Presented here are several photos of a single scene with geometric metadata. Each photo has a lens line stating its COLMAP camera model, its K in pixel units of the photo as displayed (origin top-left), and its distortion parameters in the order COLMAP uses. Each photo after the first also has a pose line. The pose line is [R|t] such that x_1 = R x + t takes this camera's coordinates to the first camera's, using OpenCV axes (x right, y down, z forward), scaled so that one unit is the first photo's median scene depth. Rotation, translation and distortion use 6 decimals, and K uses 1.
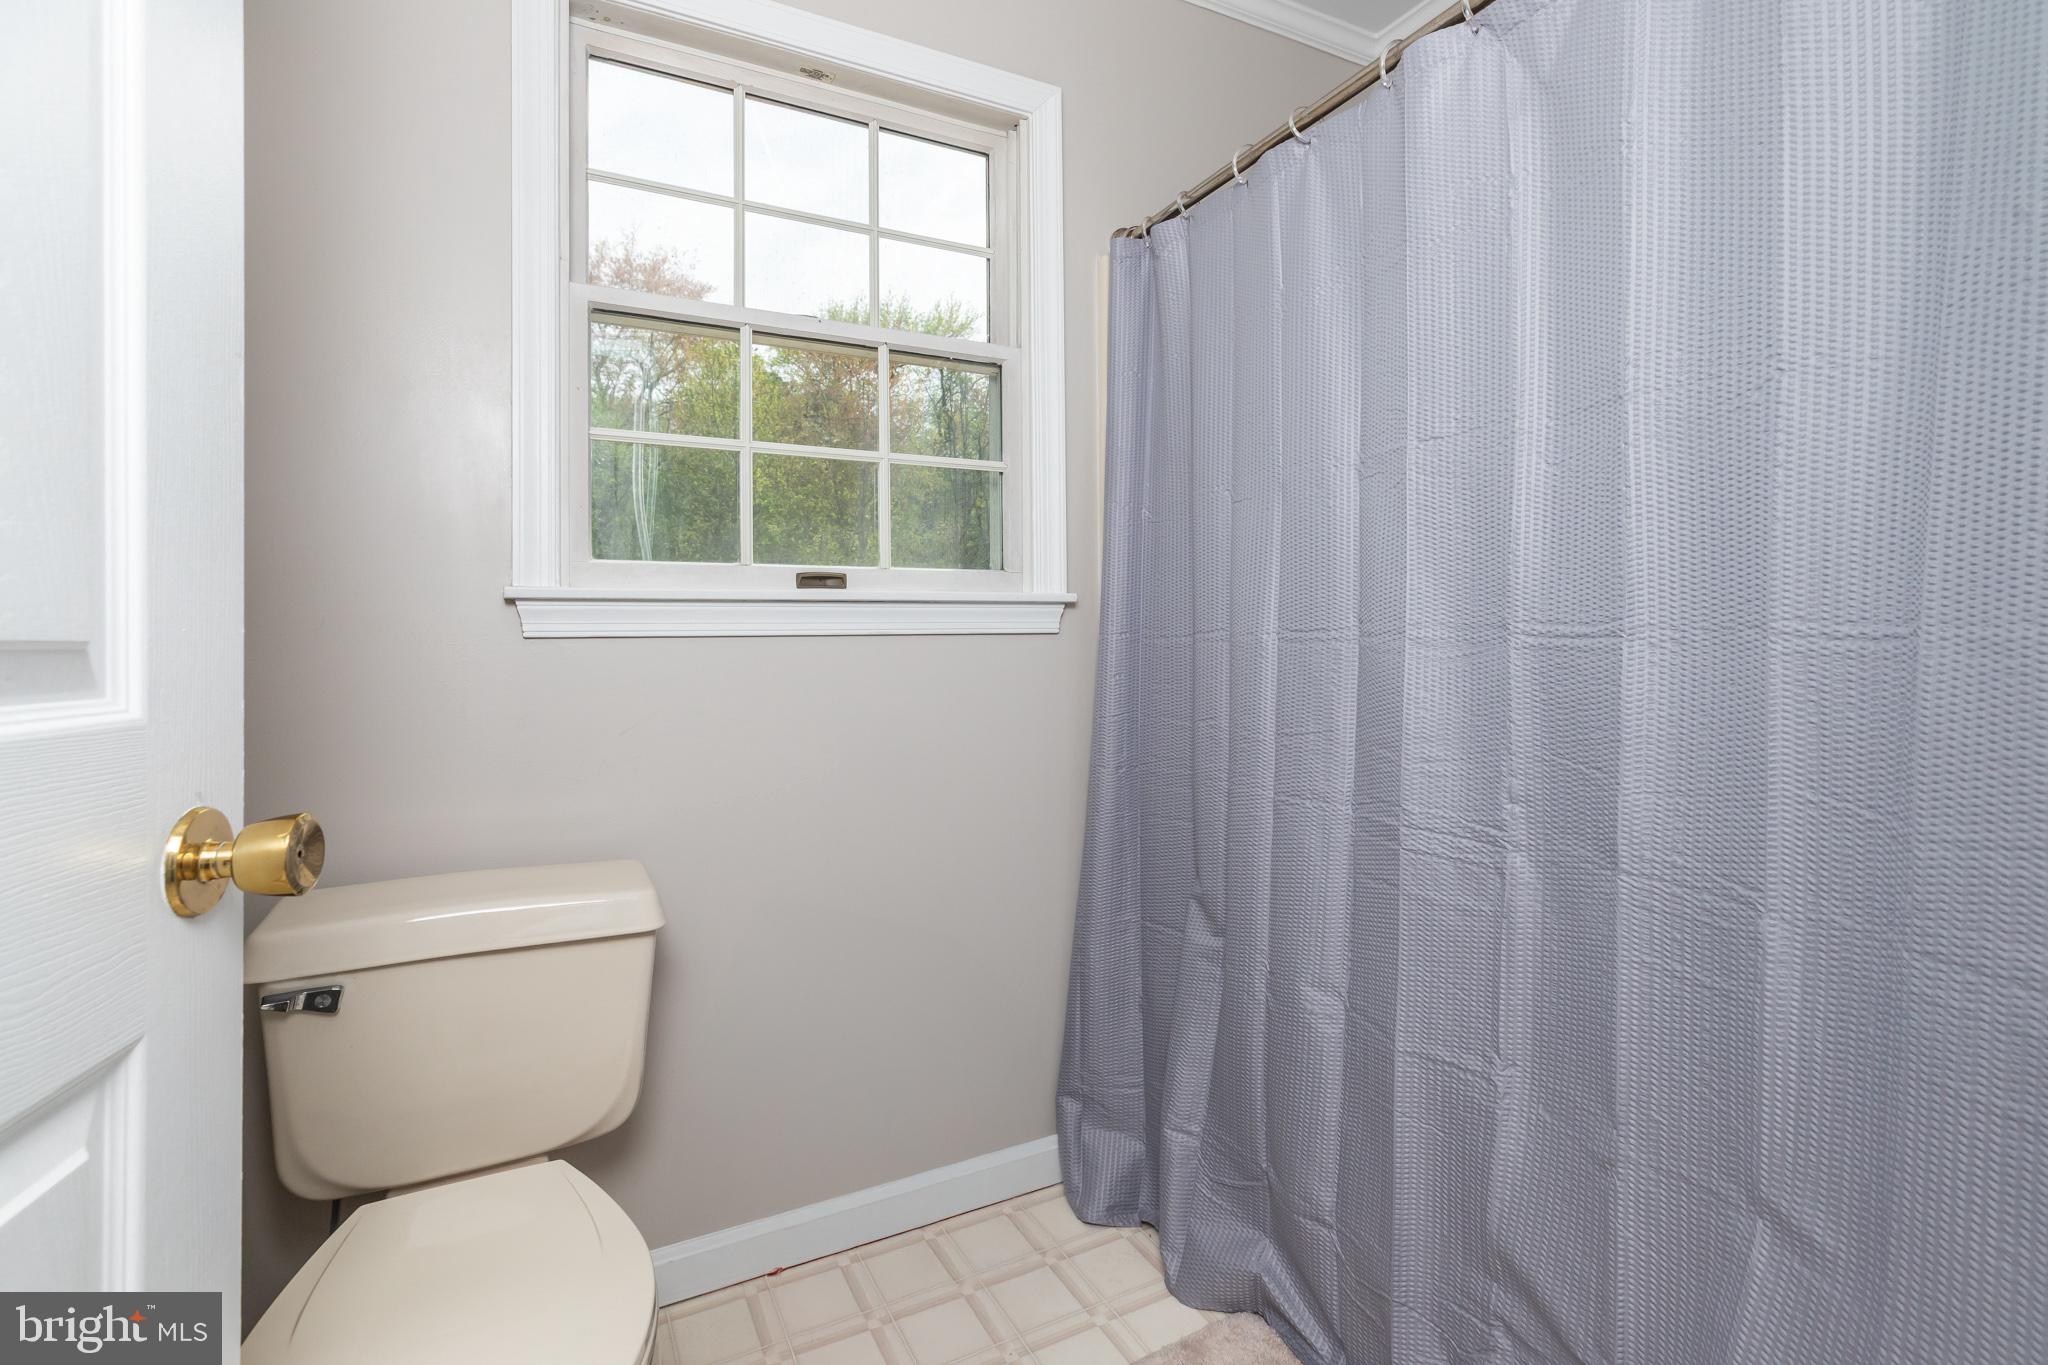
lens RADIAL K [[925.8, 0, 1021.7], [0, 925.8, 670.9], [0, 0, 1]] dist [0.001396, 0.000062]
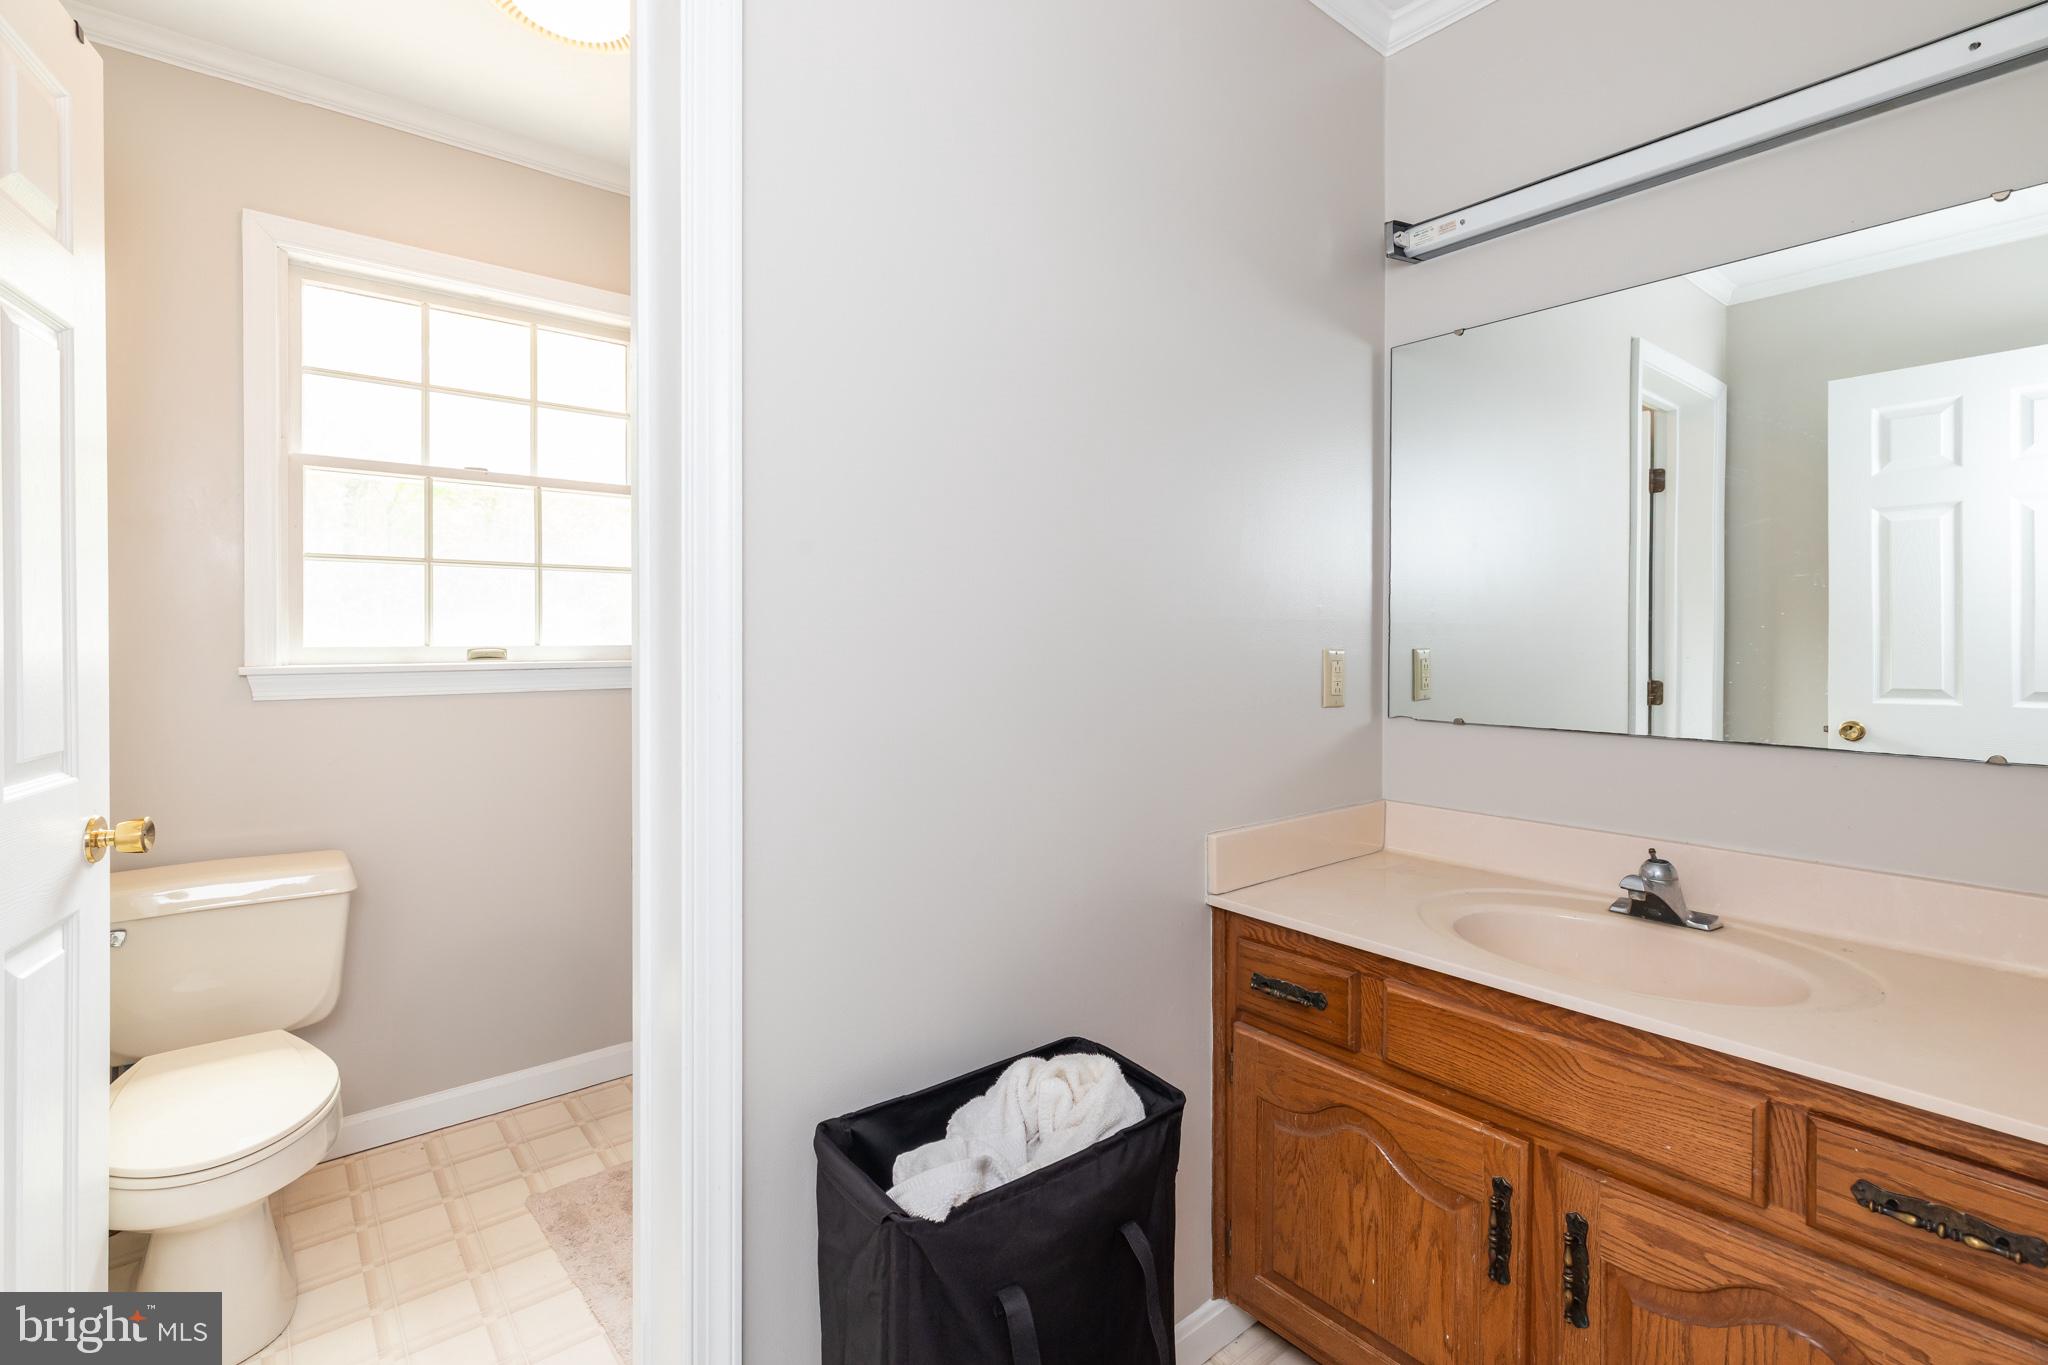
lens RADIAL K [[925.8, 0, 1026.0], [0, 925.8, 676.5], [0, 0, 1]] dist [0.001396, 0.000062]
pose [[0.978905, -0.004459, 0.204265, 0.412259], [0.002625, 0.999954, 0.009247, -0.097028], [-0.204297, -0.008516, 0.978872, -0.785407]]
